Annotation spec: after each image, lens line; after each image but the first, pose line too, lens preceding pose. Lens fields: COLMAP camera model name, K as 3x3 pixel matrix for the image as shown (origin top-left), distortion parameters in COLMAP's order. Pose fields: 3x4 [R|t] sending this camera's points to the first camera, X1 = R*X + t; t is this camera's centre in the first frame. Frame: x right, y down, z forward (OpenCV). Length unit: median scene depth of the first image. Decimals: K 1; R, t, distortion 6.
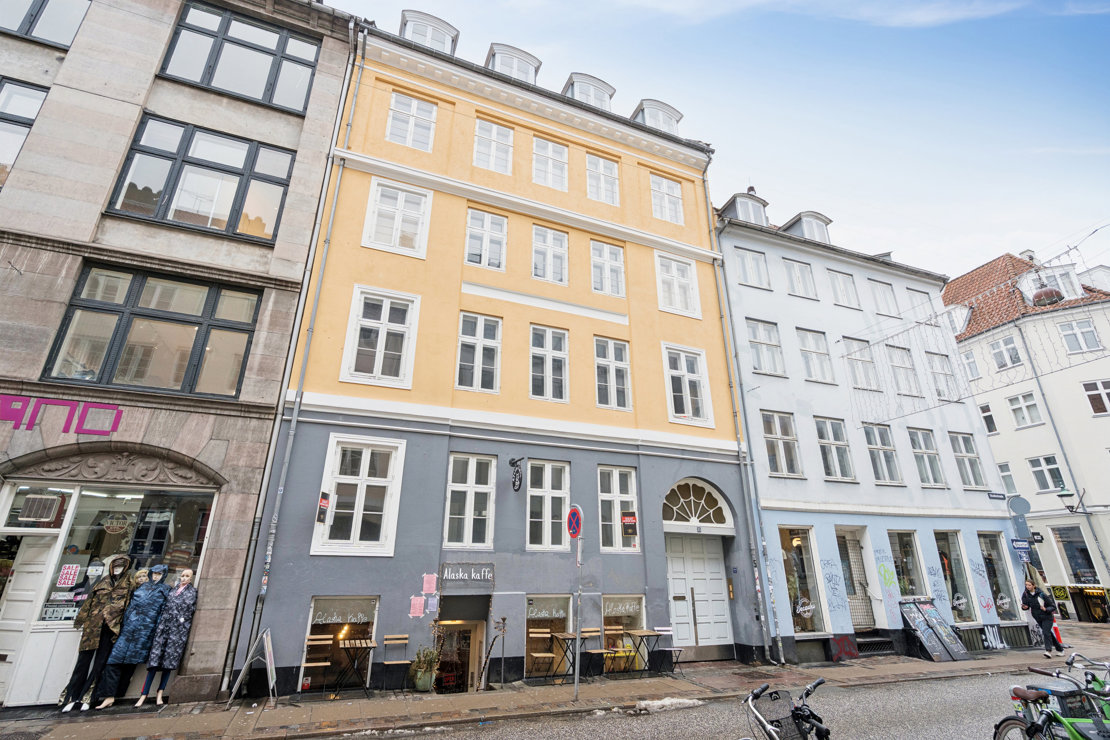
lens RADIAL K [[514.9, 0, 550.3], [0, 514.9, 369.2], [0, 0, 1]] dist [-0.012517, 0.002618]
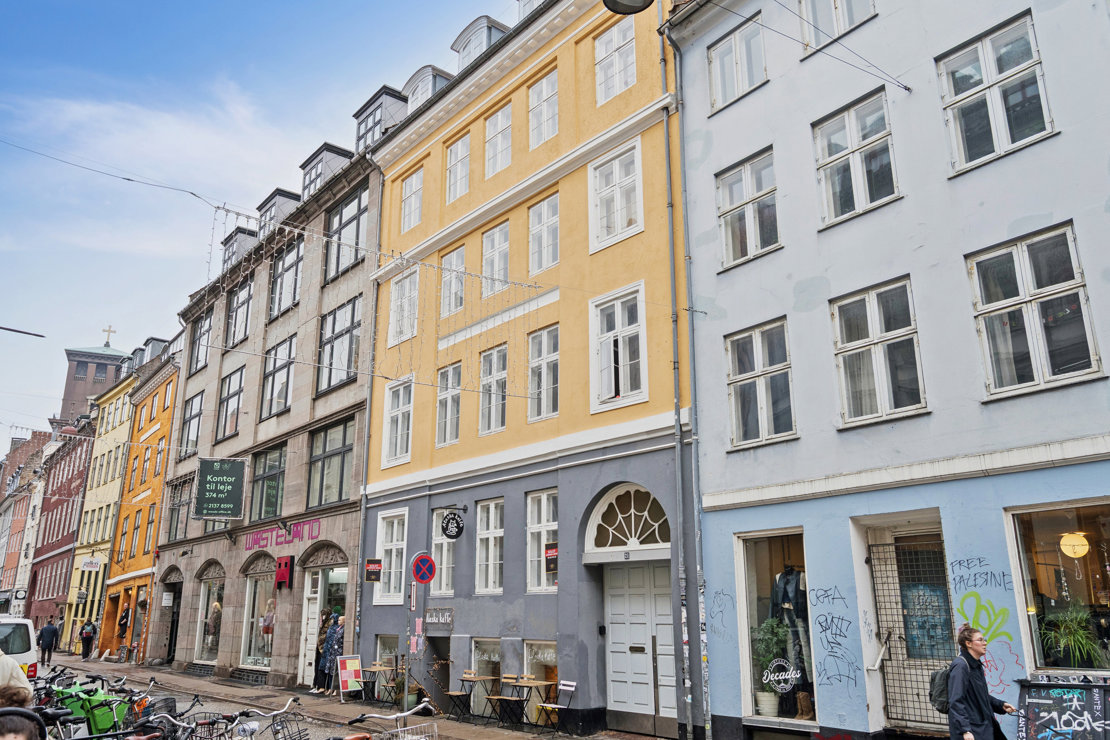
lens RADIAL K [[903.5, 0, 554.8], [0, 903.5, 332.7], [0, 0, 1]] dist [-0.011770, -0.001719]
pose [[0.275738, -0.296576, -0.914337, 1.441448], [0.352538, 0.916131, -0.190843, 0.225719], [0.894252, -0.269715, 0.357166, 0.532460]]
